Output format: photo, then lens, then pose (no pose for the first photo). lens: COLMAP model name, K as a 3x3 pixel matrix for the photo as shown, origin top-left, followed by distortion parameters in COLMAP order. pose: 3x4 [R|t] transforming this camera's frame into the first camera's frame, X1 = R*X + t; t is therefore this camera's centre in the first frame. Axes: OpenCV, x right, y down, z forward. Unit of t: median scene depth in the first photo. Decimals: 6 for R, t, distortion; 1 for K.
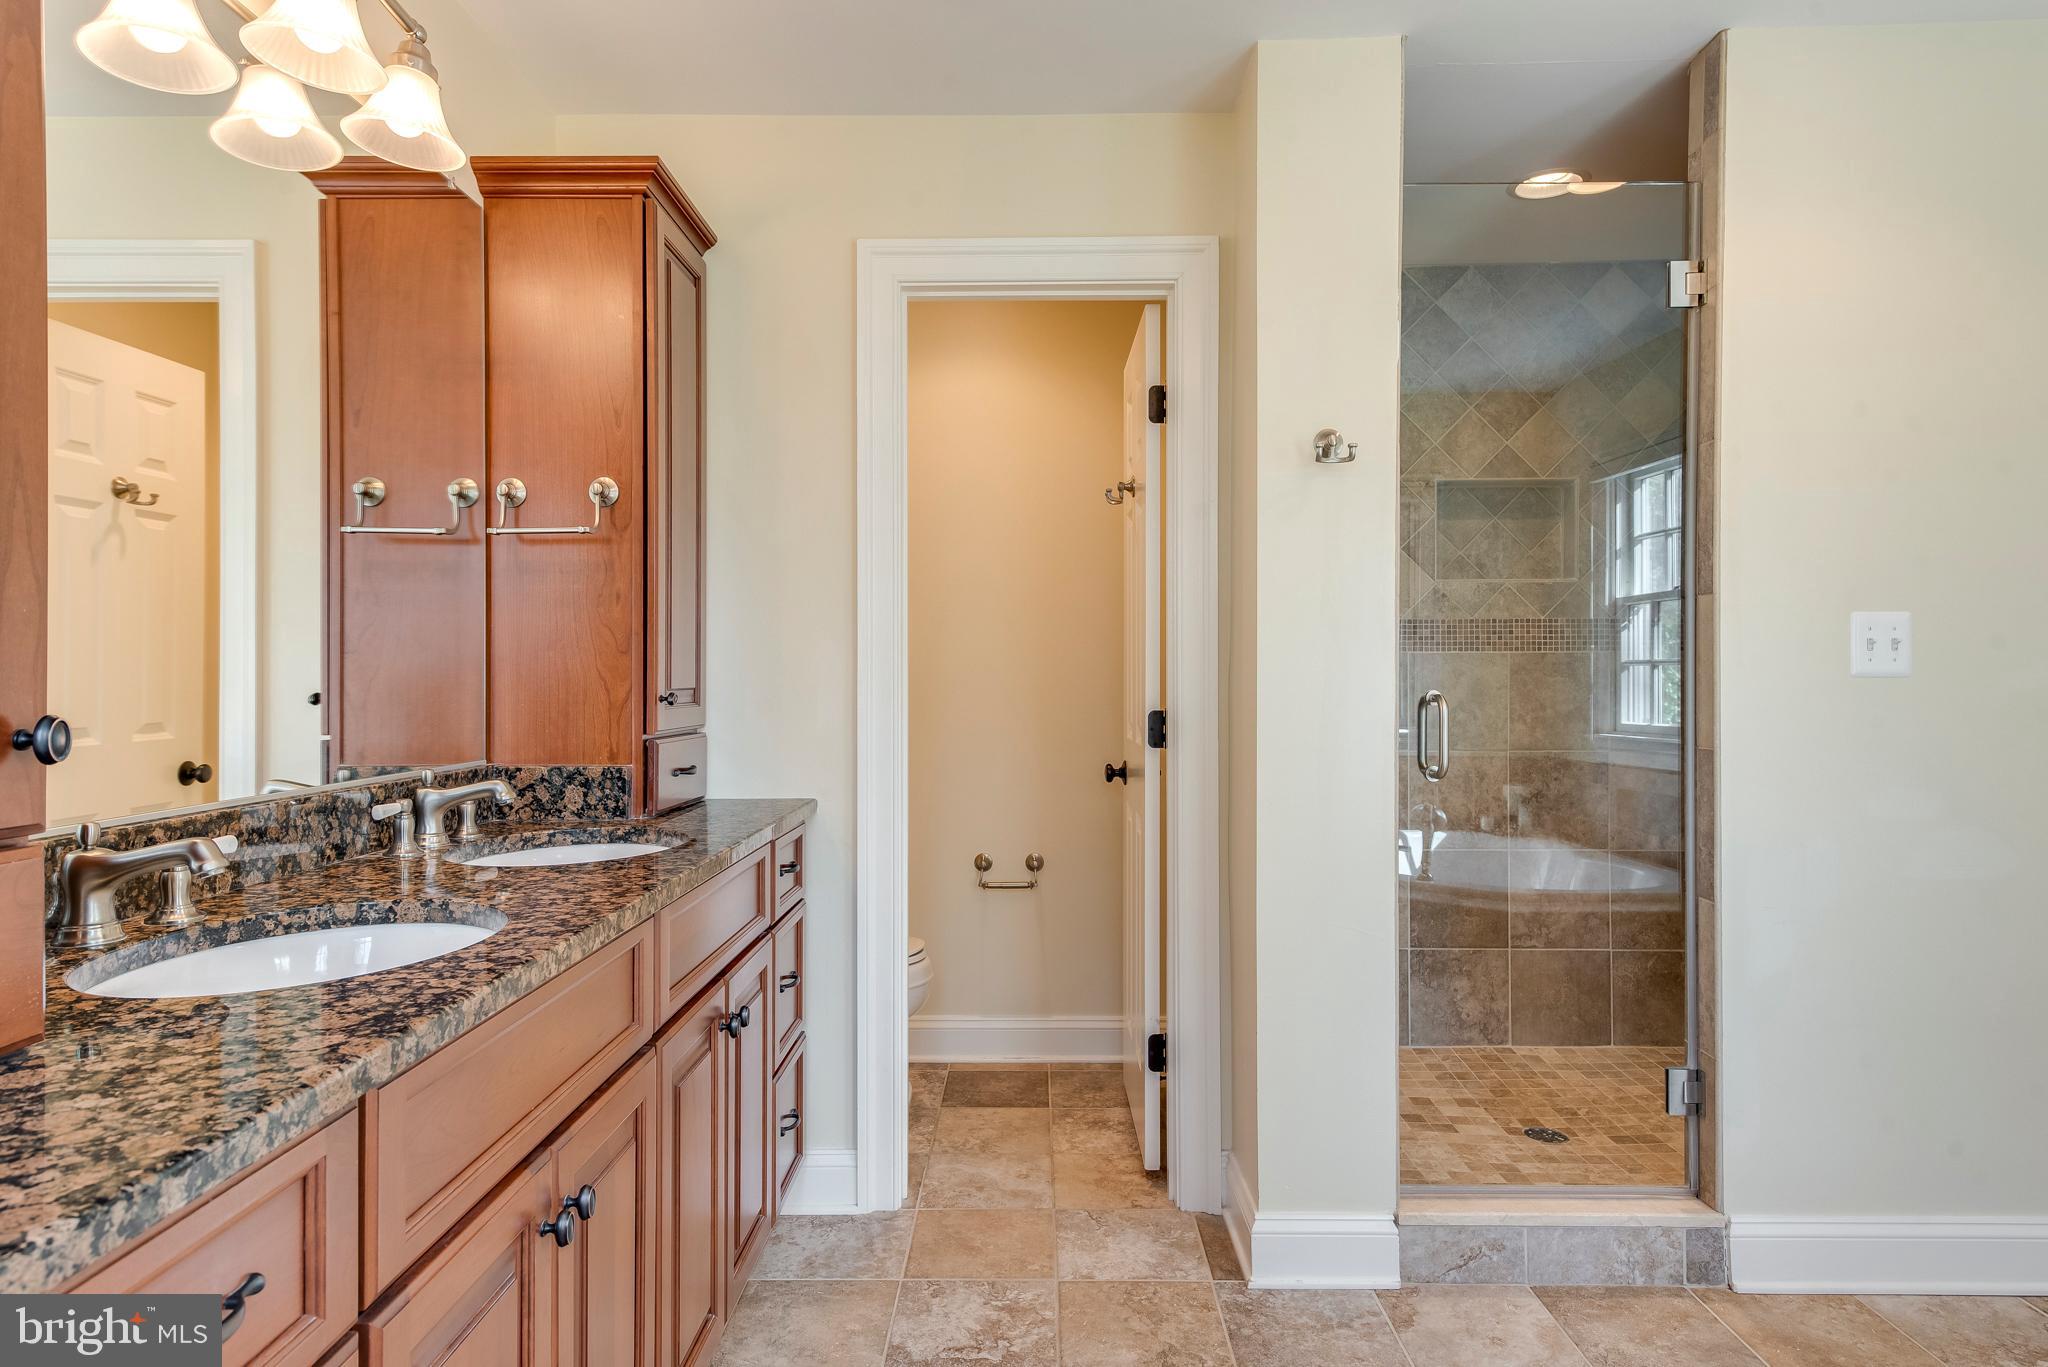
lens RADIAL K [[1183.2, 0, 1029.6], [0, 1183.2, 682.0], [0, 0, 1]] dist [0.021585, -0.000239]
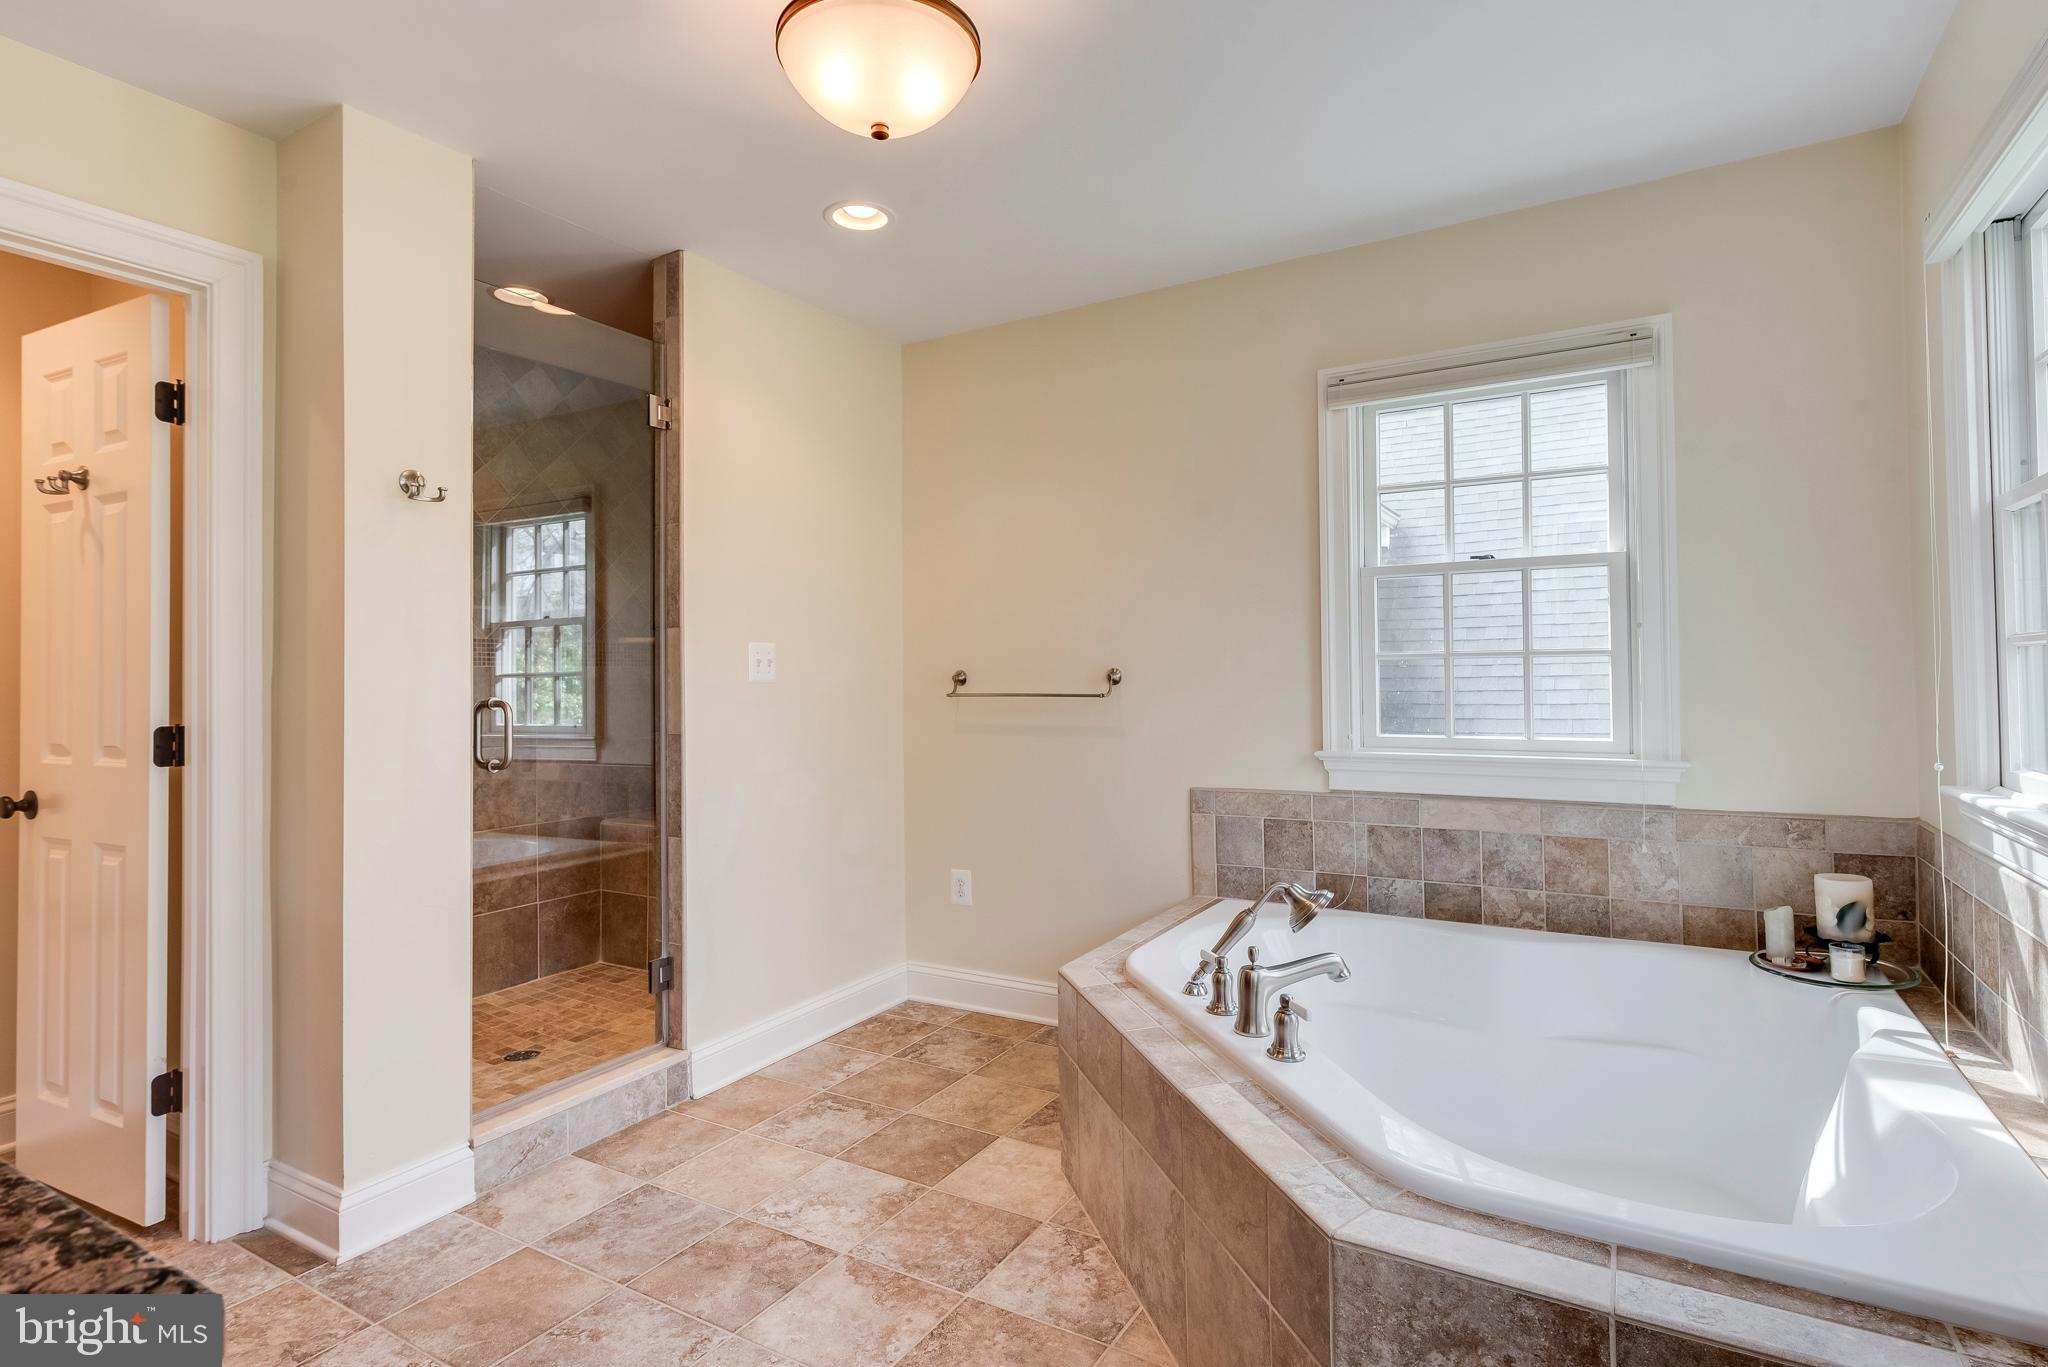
lens RADIAL K [[1016.7, 0, 1034.5], [0, 1016.7, 673.4], [0, 0, 1]] dist [0.010205, -0.000710]
pose [[0.500522, -0.000232, 0.865724, -0.293119], [0.017643, 0.999795, -0.009932, 0.002812], [-0.865544, 0.020245, 0.500423, -0.003577]]
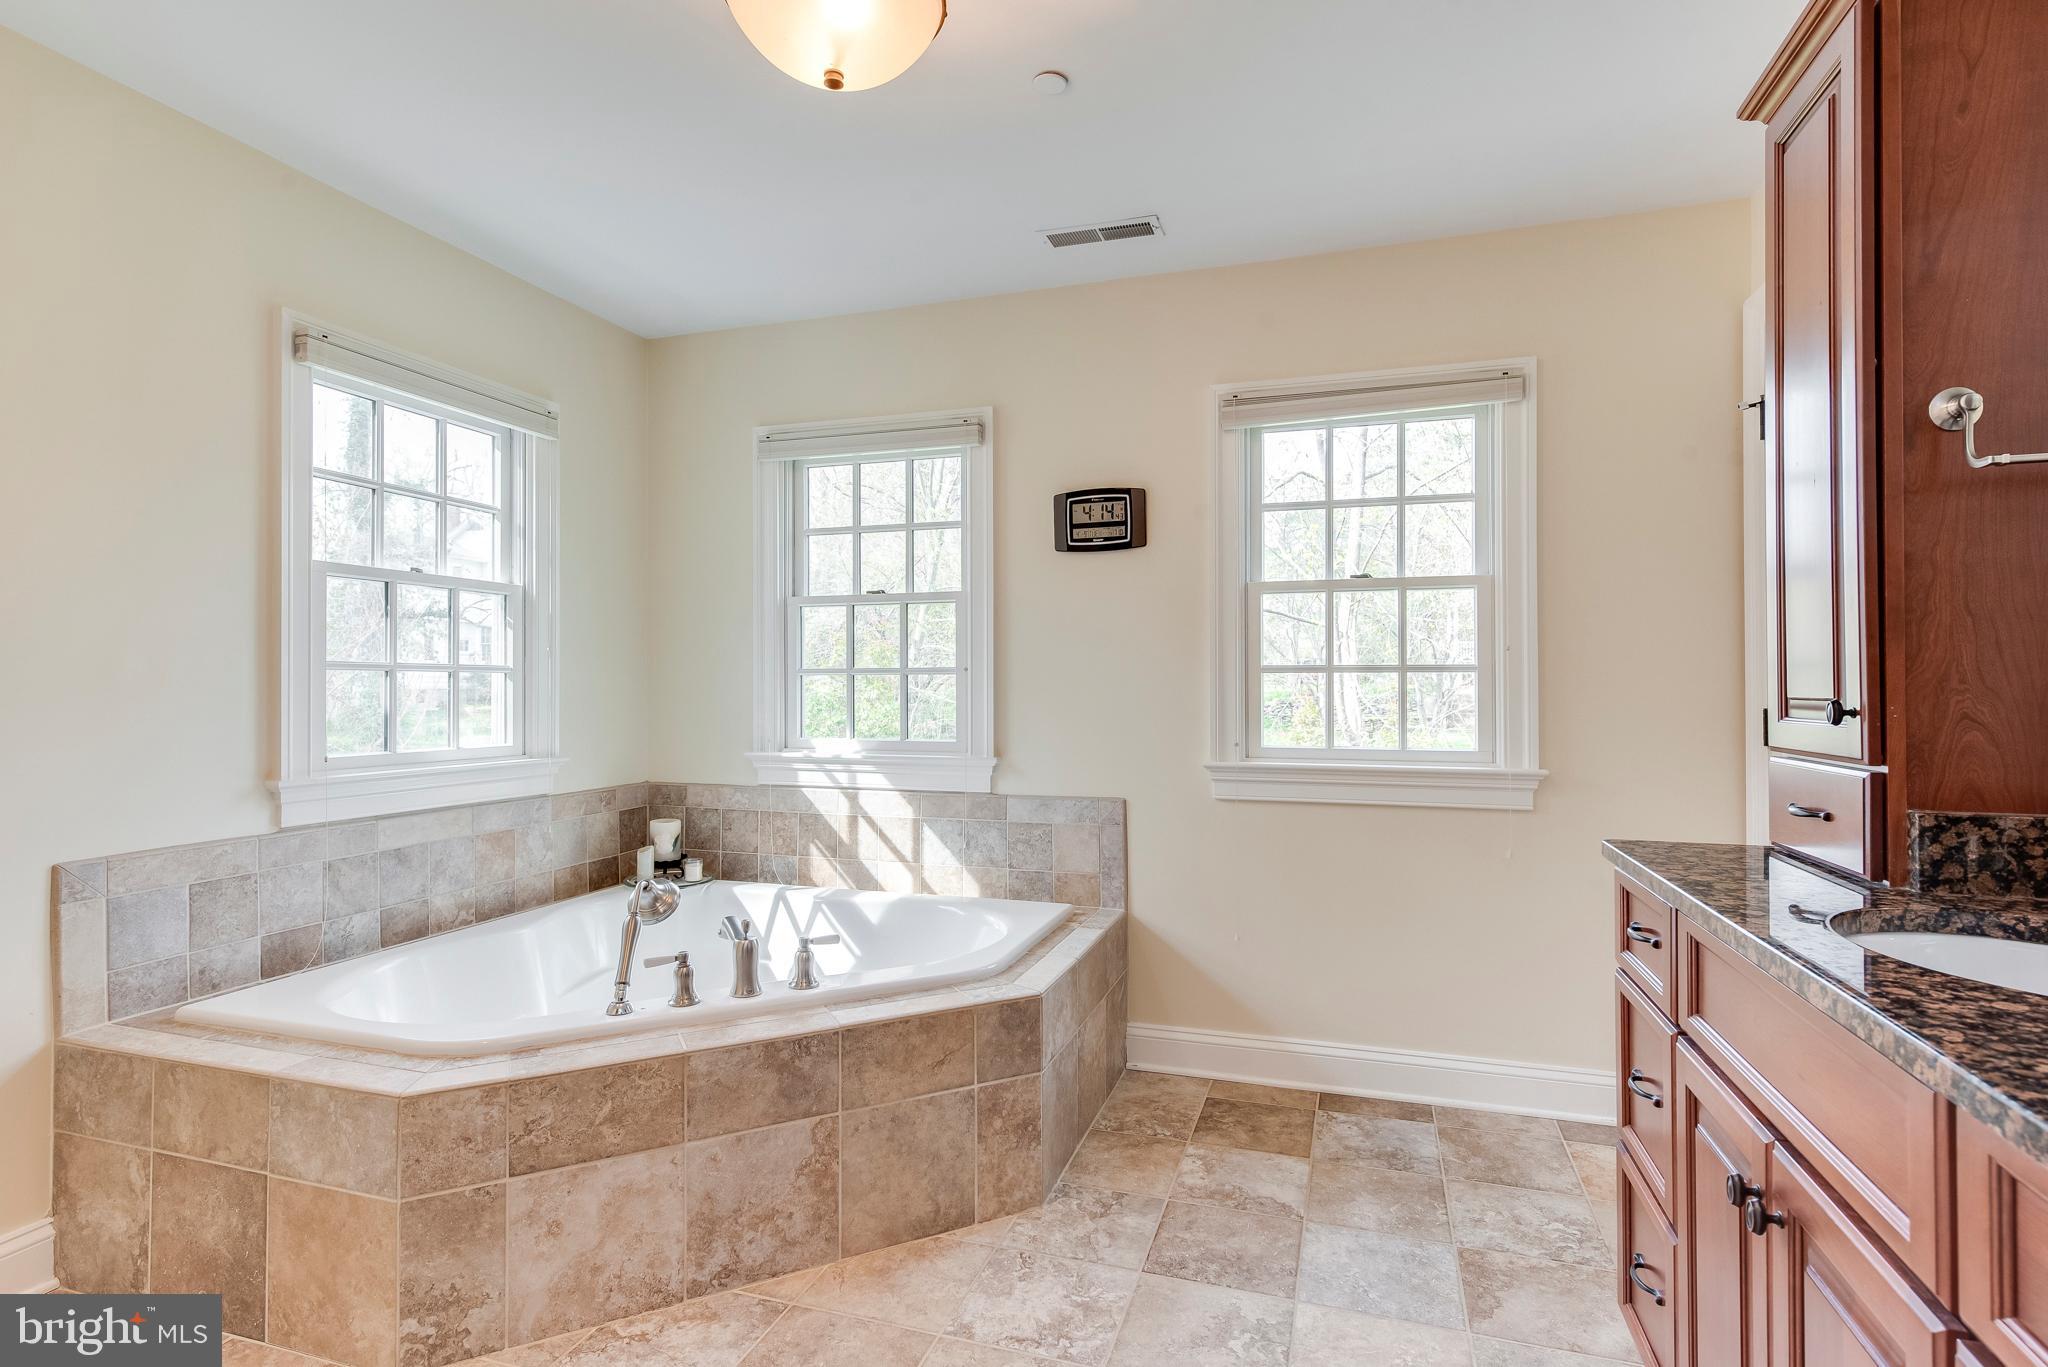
lens RADIAL K [[1016.7, 0, 1030.4], [0, 1016.7, 680.7], [0, 0, 1]] dist [0.010205, -0.000710]
pose [[-0.949983, 0.002950, 0.312286, 0.507330], [0.003841, 0.999990, 0.002238, -0.026201], [-0.312277, 0.003326, -0.949985, 3.457864]]
